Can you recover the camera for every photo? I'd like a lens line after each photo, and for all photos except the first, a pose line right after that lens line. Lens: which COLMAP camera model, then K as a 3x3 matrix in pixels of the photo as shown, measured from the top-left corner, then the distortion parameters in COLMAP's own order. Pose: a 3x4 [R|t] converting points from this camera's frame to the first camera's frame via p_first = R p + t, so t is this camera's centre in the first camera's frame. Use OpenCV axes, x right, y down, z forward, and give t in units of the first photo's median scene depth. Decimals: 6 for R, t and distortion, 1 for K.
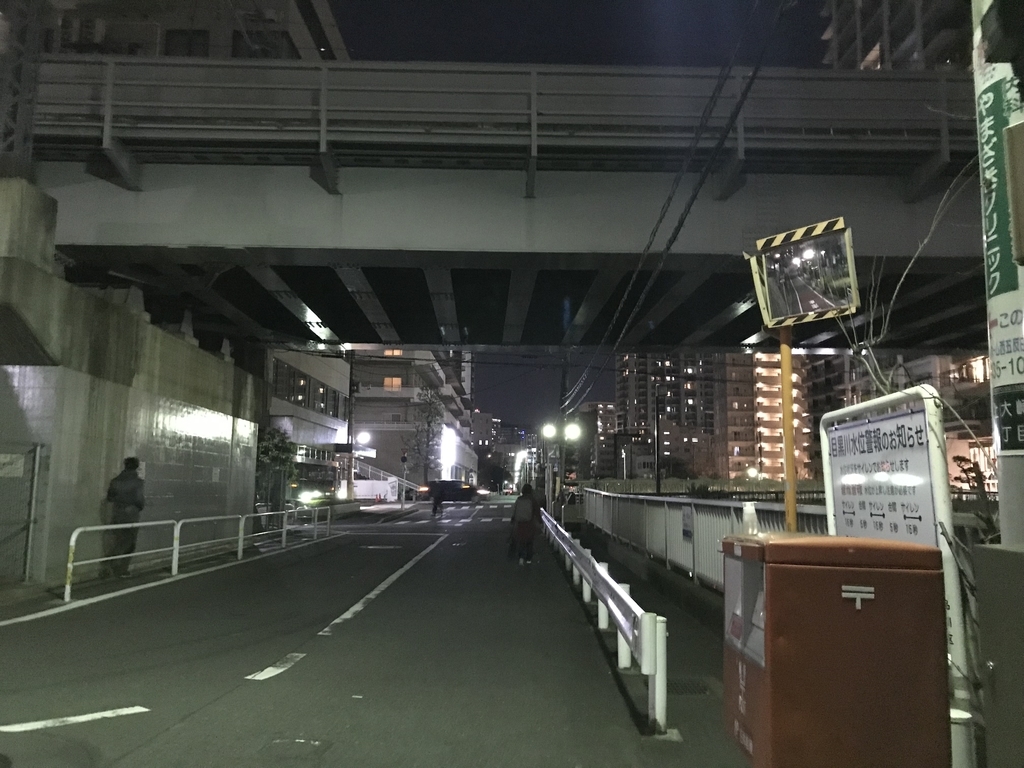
lens RADIAL K [[820.9, 0, 509.6], [0, 820.9, 380.2], [0, 0, 1]] dist [0.013562, 0.000619]
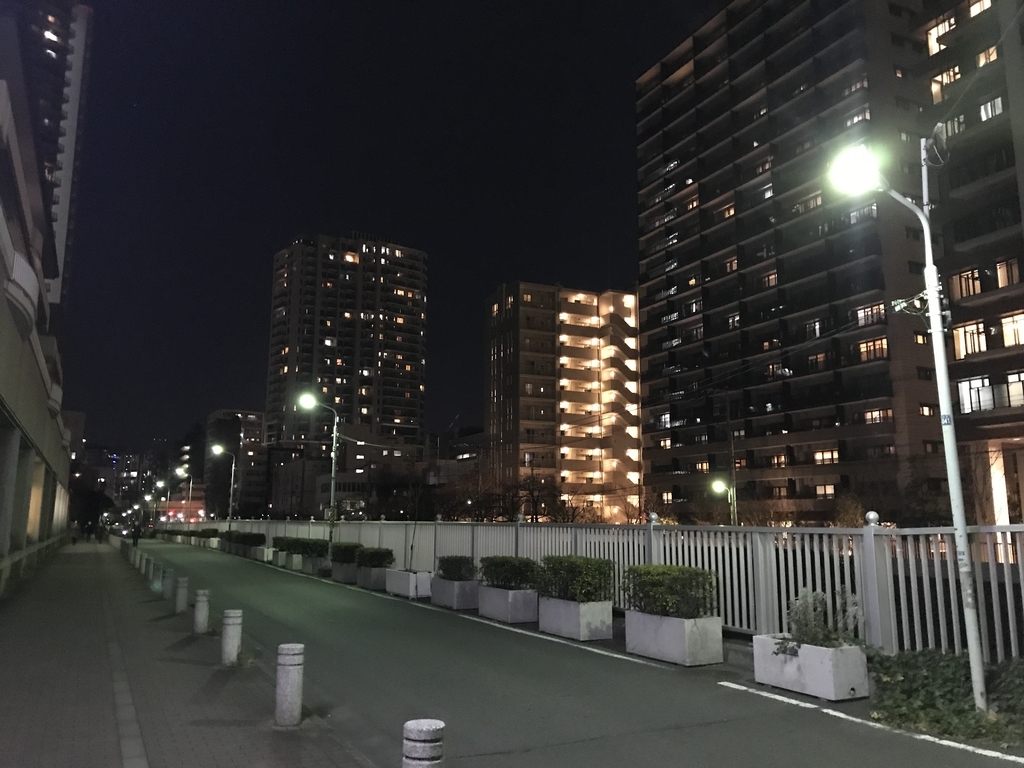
lens RADIAL K [[820.9, 0, 514.2], [0, 820.9, 377.8], [0, 0, 1]] dist [0.013562, 0.000619]
pose [[0.889492, 0.064983, 0.452306, -0.022853], [-0.046346, 0.997562, -0.052177, 0.045670], [-0.454594, 0.025449, 0.890335, 0.347444]]
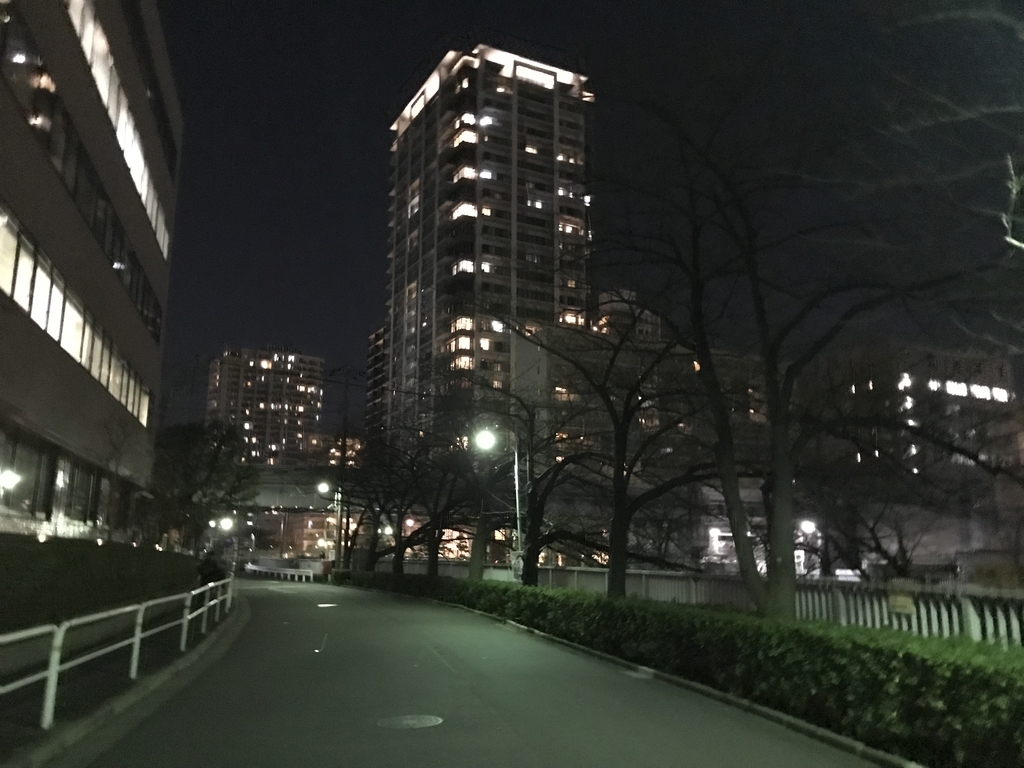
lens RADIAL K [[820.9, 0, 509.1], [0, 820.9, 385.0], [0, 0, 1]] dist [0.013562, 0.000619]
pose [[0.874460, 0.089691, 0.476735, -0.068676], [-0.056848, 0.994934, -0.082909, -0.034431], [-0.481756, 0.045399, 0.875129, -0.231567]]
